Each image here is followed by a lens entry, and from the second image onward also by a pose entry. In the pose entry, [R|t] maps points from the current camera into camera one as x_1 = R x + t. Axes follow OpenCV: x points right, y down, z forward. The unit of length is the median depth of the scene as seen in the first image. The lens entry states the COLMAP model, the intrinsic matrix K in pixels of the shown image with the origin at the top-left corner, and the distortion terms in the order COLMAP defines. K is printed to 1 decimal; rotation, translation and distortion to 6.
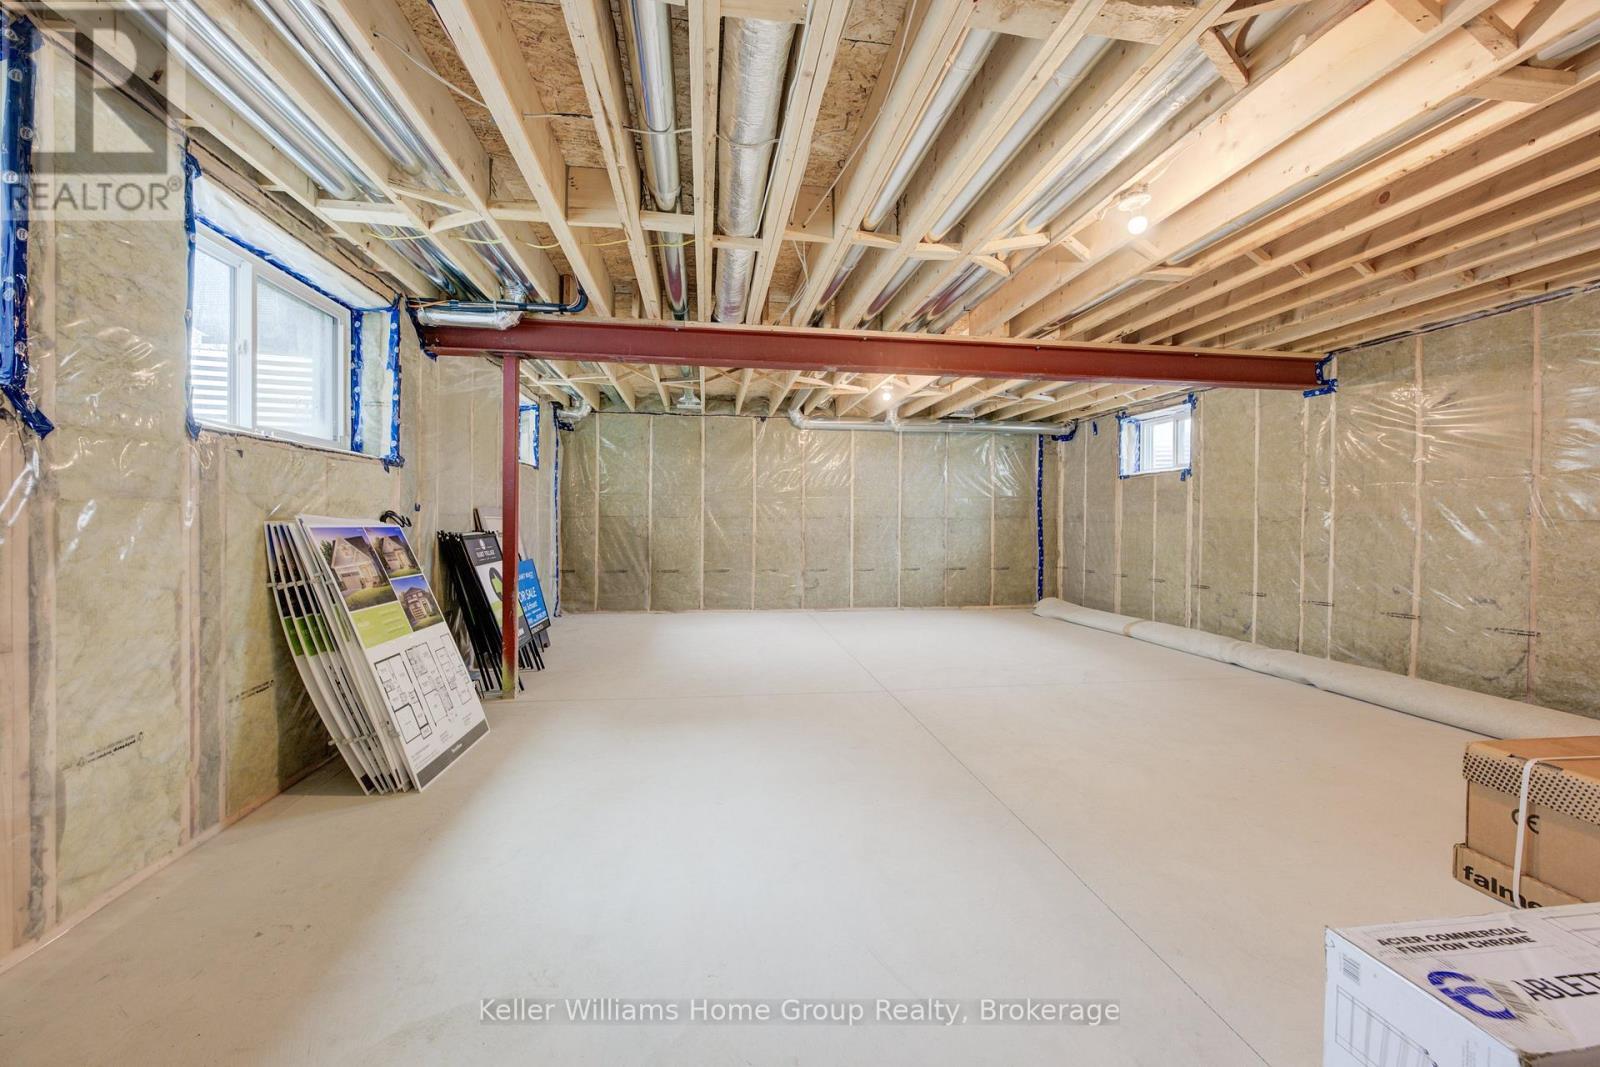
lens RADIAL K [[647.2, 0, 806.4], [0, 647.2, 527.8], [0, 0, 1]] dist [-0.006163, 0.001228]
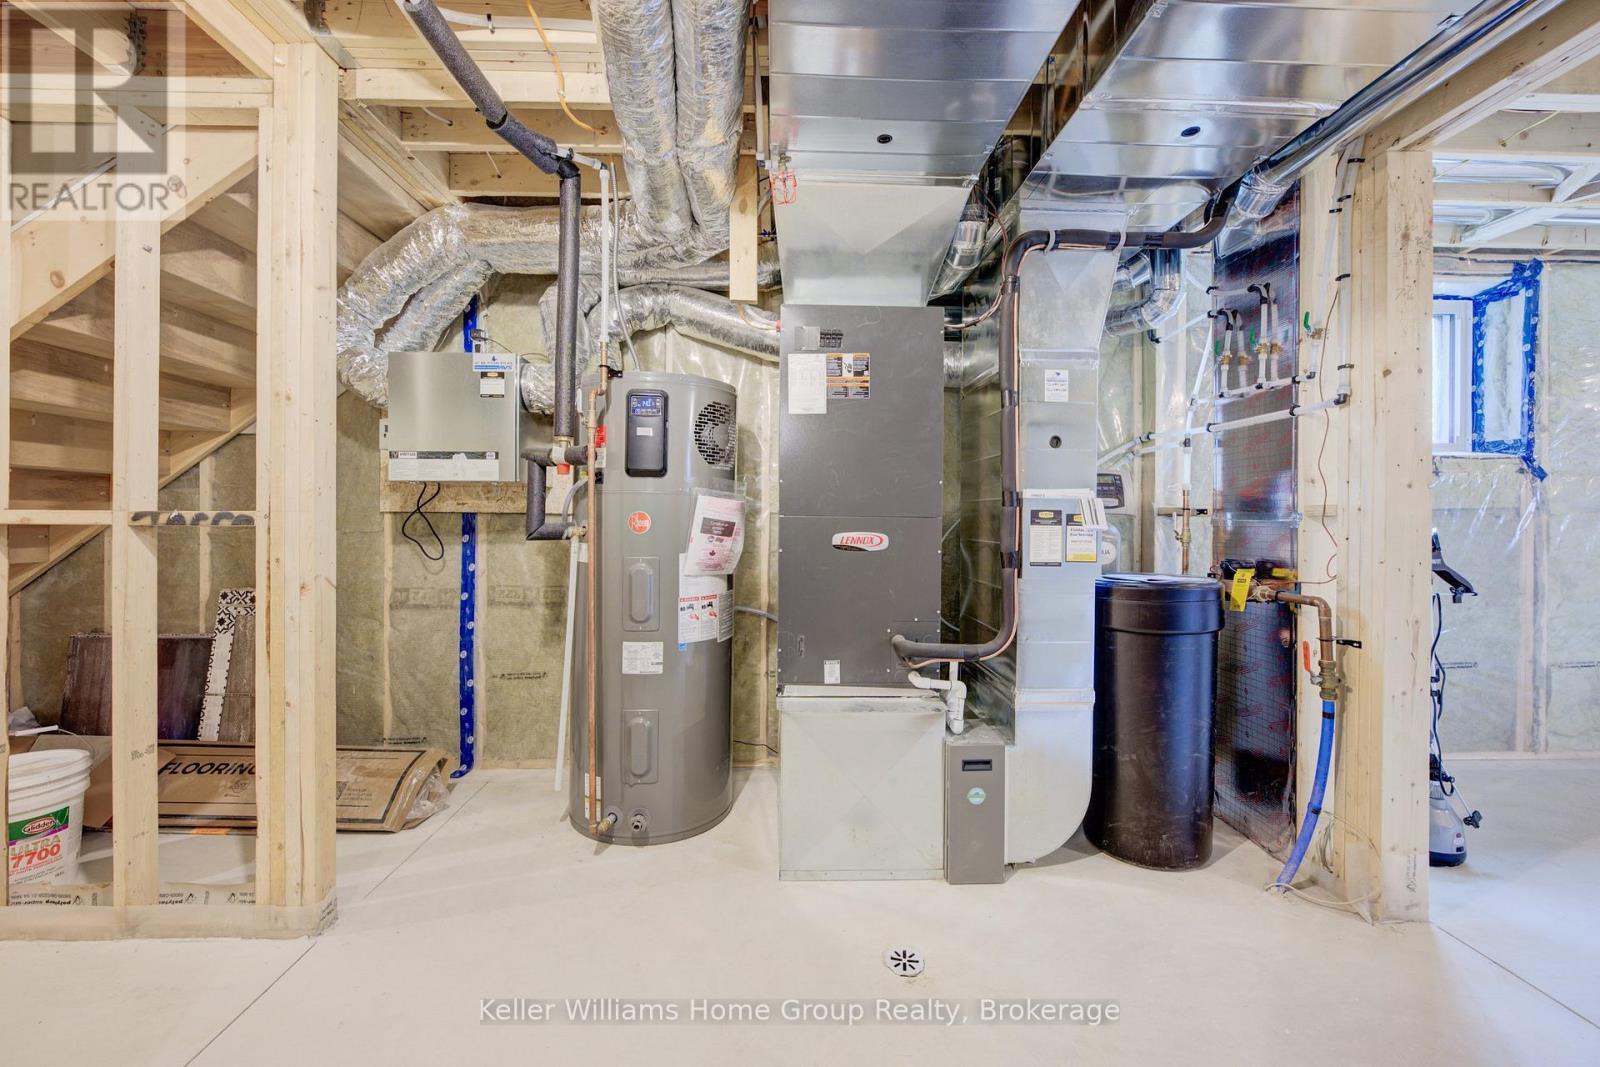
lens RADIAL K [[647.2, 0, 843.4], [0, 647.2, 524.5], [0, 0, 1]] dist [-0.006163, 0.001228]
pose [[-0.123396, -0.006976, -0.992333, 0.864246], [-0.015196, 0.999871, -0.005139, 0.024066], [0.992241, 0.014446, -0.123486, -0.735002]]
